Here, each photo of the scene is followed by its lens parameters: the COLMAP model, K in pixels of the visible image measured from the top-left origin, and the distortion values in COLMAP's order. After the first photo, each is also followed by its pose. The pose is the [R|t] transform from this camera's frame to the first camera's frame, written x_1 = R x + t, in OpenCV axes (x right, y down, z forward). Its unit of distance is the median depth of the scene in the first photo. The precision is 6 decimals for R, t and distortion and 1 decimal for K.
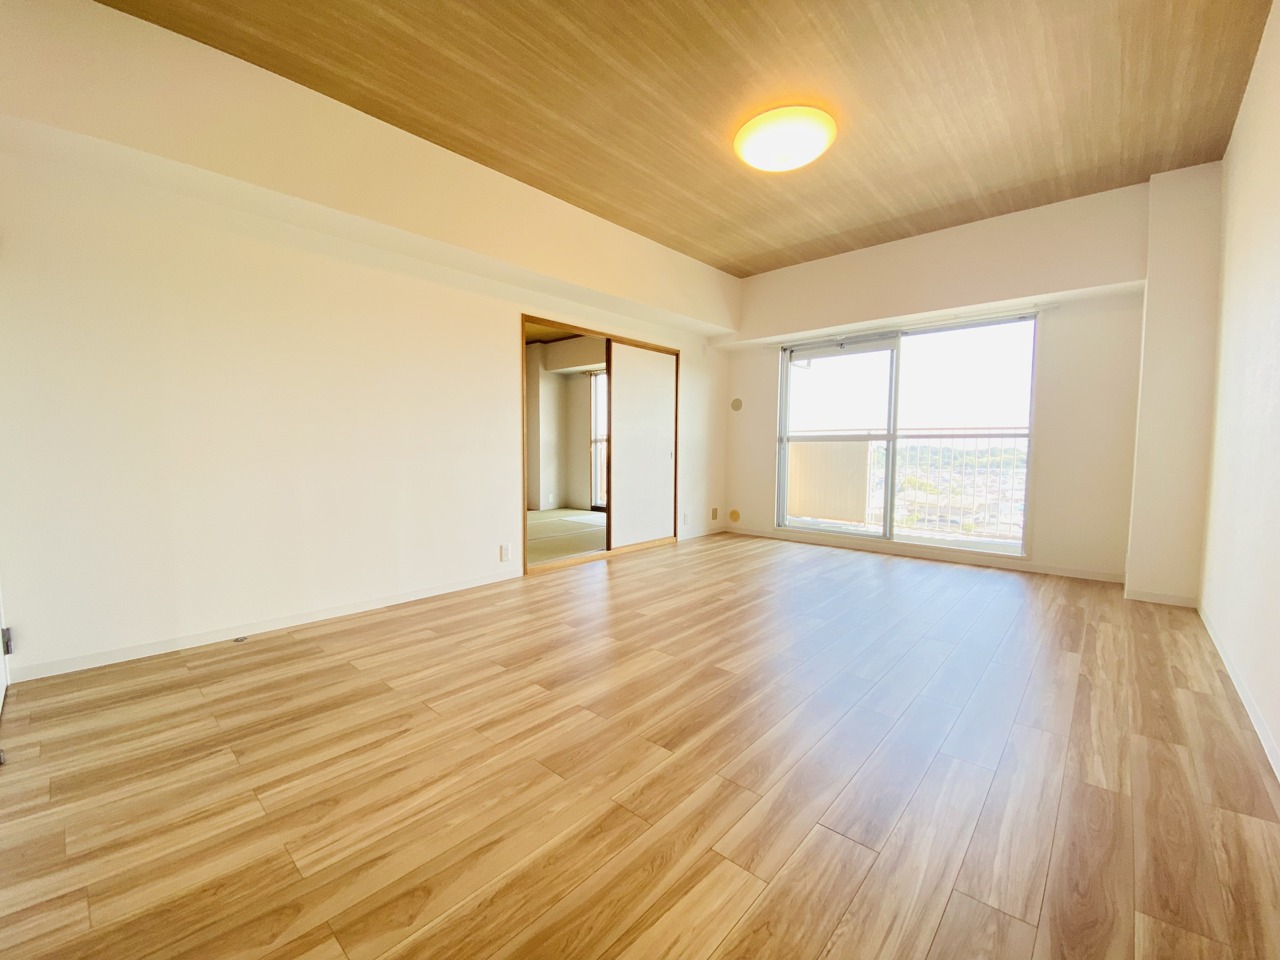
lens RADIAL K [[519.1, 0, 636.9], [0, 519.1, 484.2], [0, 0, 1]] dist [0.033343, -0.023573]
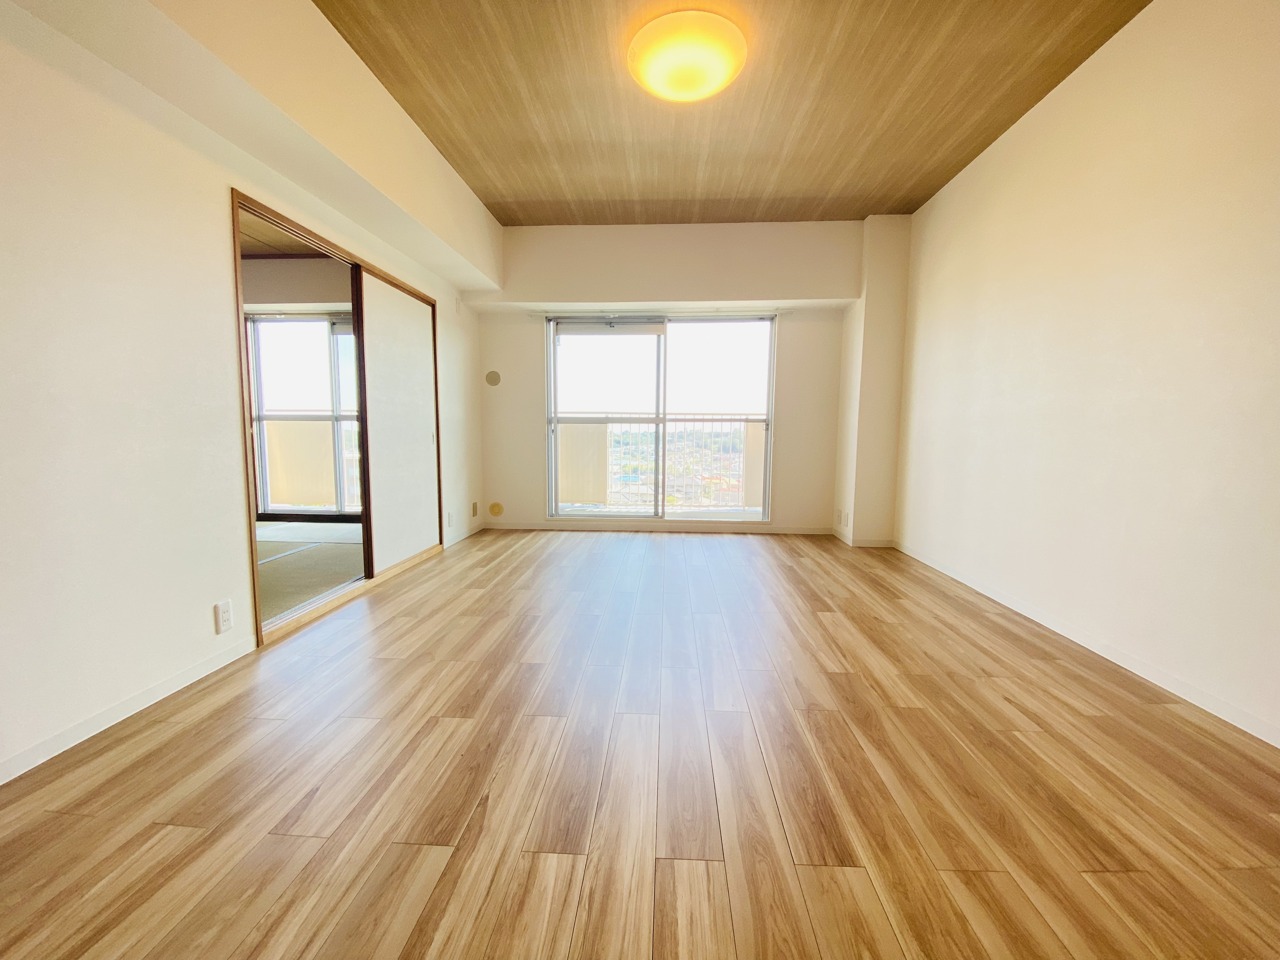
lens RADIAL K [[519.1, 0, 636.9], [0, 519.1, 484.2], [0, 0, 1]] dist [0.033343, -0.023573]
pose [[0.778314, -0.063673, 0.624639, -0.236563], [0.041456, 0.997885, 0.050065, -0.019490], [-0.626506, -0.013071, 0.779307, 0.268618]]
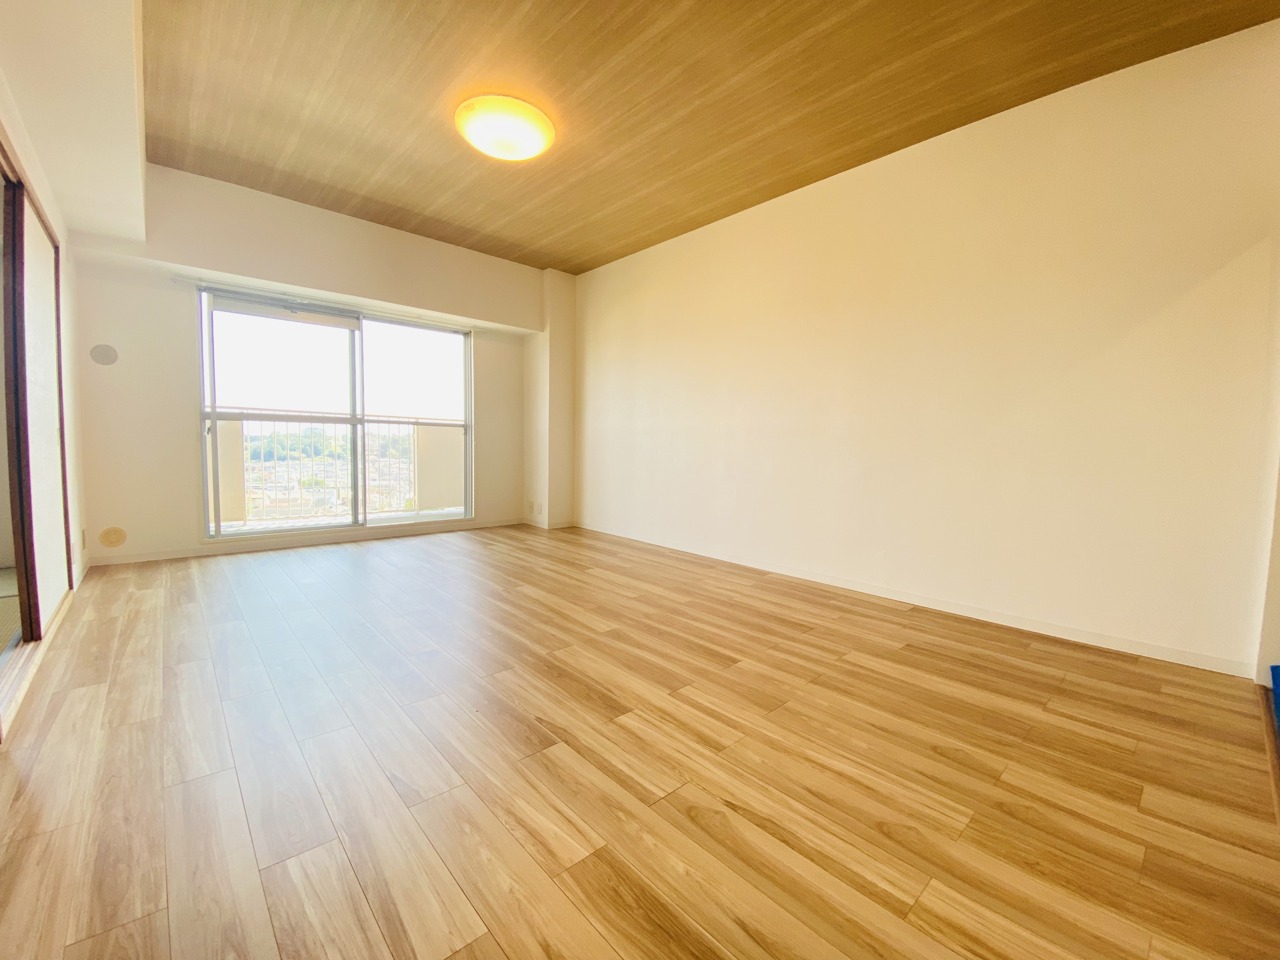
lens RADIAL K [[519.1, 0, 636.9], [0, 519.1, 484.2], [0, 0, 1]] dist [0.033343, -0.023573]
pose [[0.093311, -0.078979, 0.992500, -0.522578], [0.050927, 0.995923, 0.074463, -0.022378], [-0.994334, 0.043596, 0.096953, 0.467307]]
